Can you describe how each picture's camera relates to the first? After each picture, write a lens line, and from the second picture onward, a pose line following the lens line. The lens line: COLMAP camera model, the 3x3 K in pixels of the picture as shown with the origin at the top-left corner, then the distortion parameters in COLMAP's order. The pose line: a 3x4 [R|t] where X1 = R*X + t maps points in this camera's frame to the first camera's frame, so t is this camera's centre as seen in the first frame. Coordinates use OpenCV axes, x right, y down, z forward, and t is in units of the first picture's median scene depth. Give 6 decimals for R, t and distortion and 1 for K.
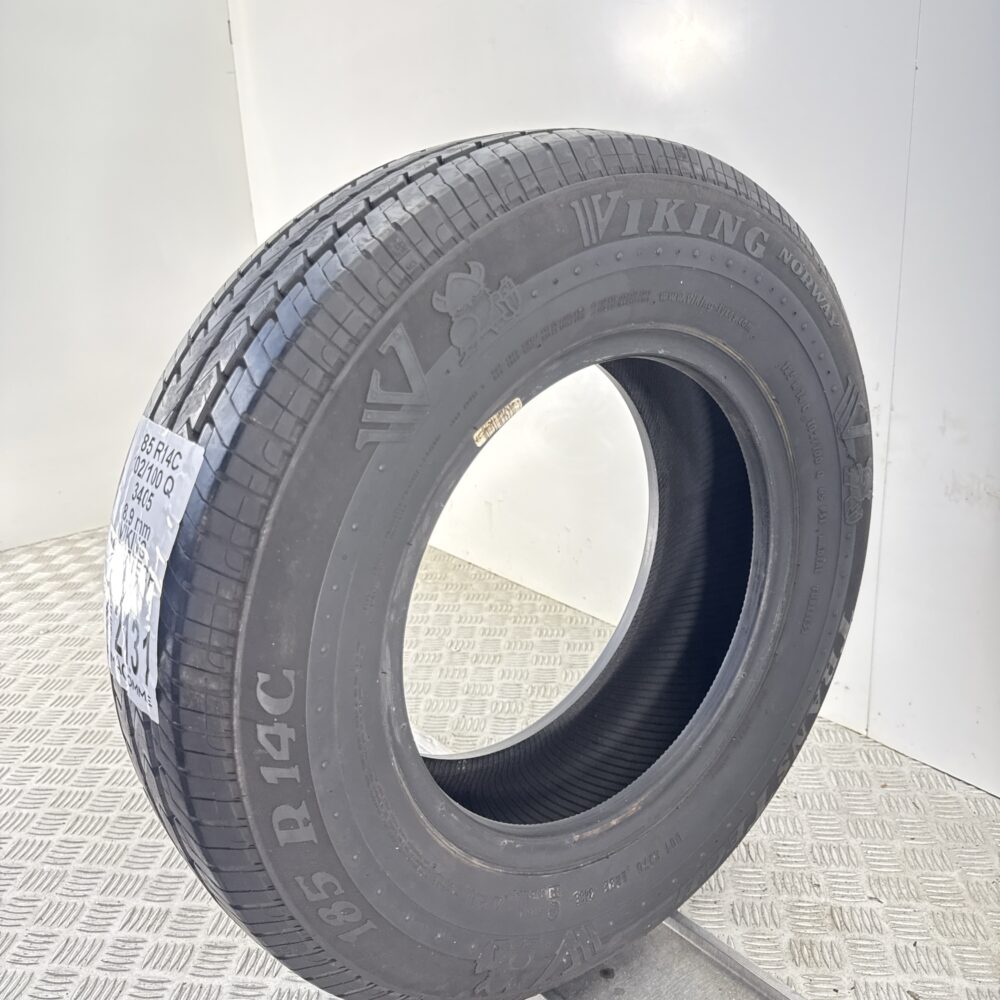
lens RADIAL K [[975.3, 0, 497.1], [0, 975.3, 494.7], [0, 0, 1]] dist [0.152782, -0.440733]
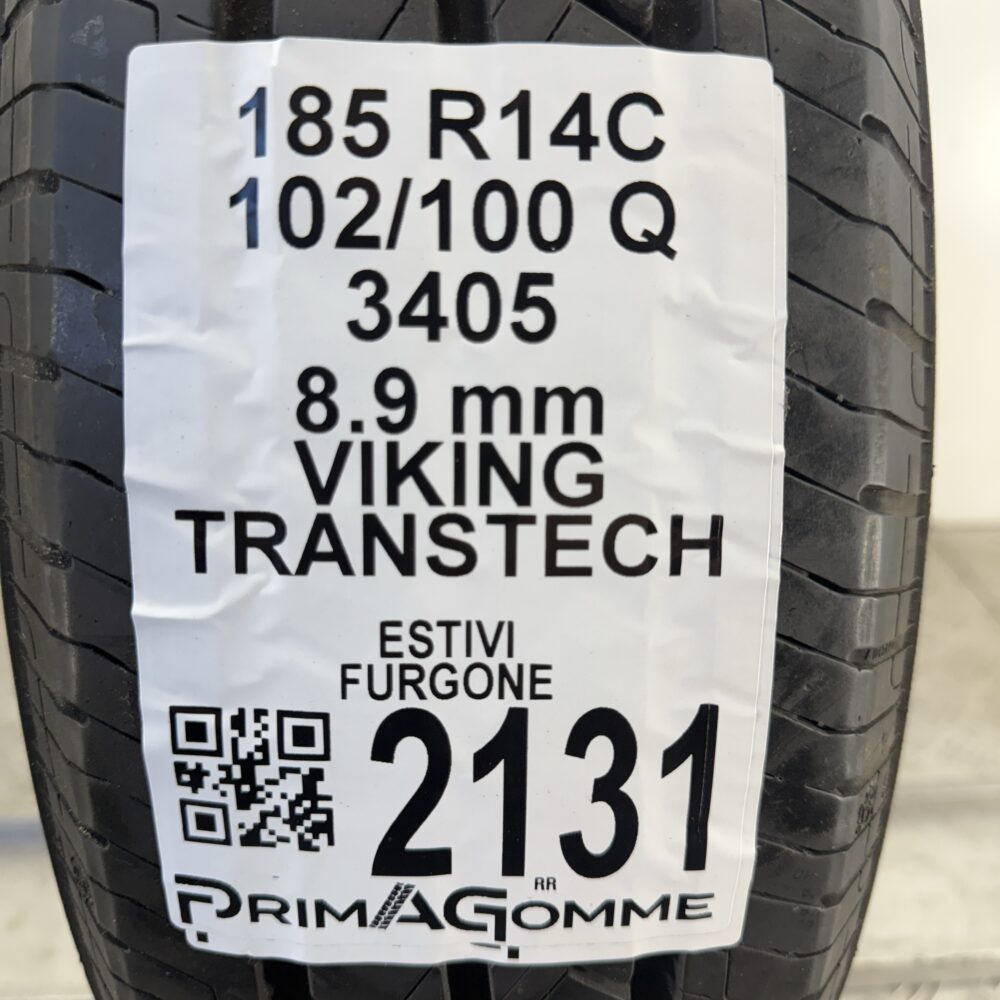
lens RADIAL K [[975.3, 0, 497.1], [0, 975.3, 494.7], [0, 0, 1]] dist [0.152782, -0.440733]
pose [[0.578270, -0.330219, 0.746029, -0.587531], [0.225743, 0.943486, 0.242640, -0.012247], [-0.783992, 0.028099, 0.620134, 0.849480]]
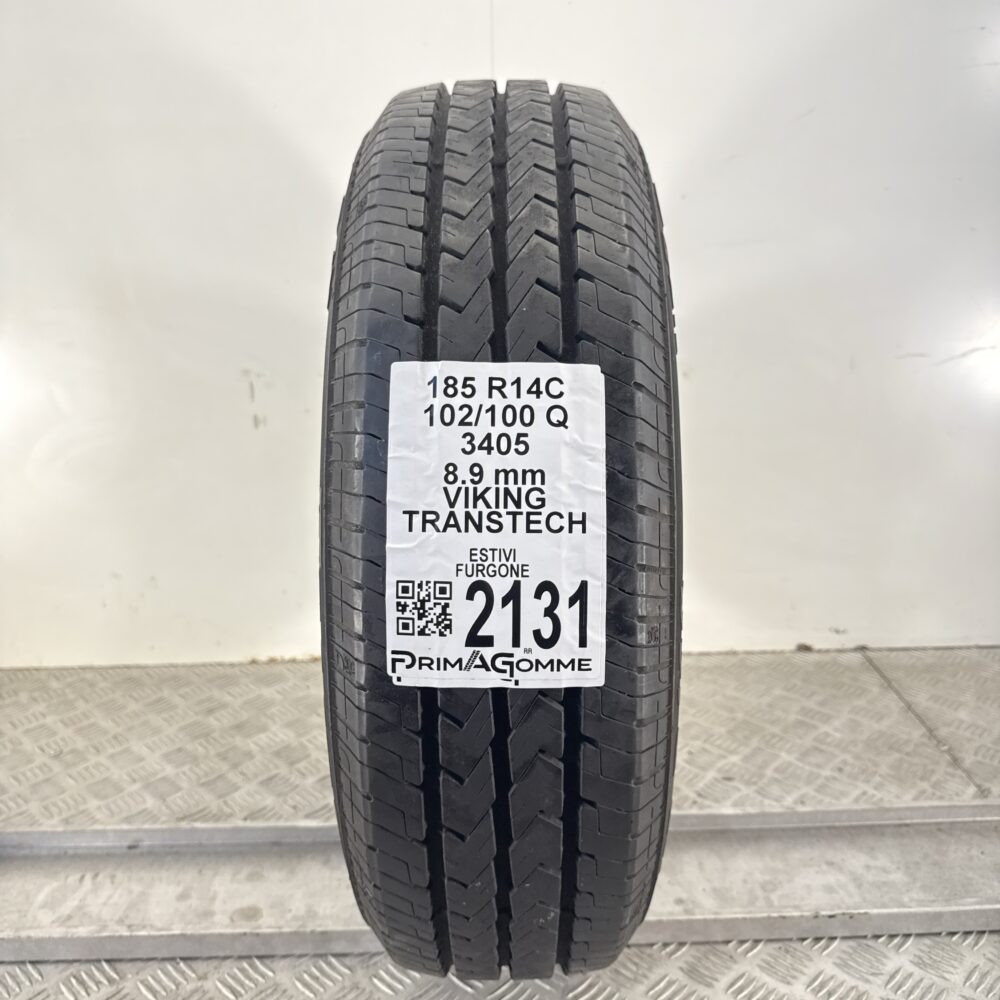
lens RADIAL K [[975.3, 0, 497.1], [0, 975.3, 494.7], [0, 0, 1]] dist [0.152782, -0.440733]
pose [[0.605640, -0.180102, 0.775089, -1.038344], [0.229567, 0.972181, 0.046520, 0.005993], [-0.761905, 0.149761, 0.630137, 0.498048]]
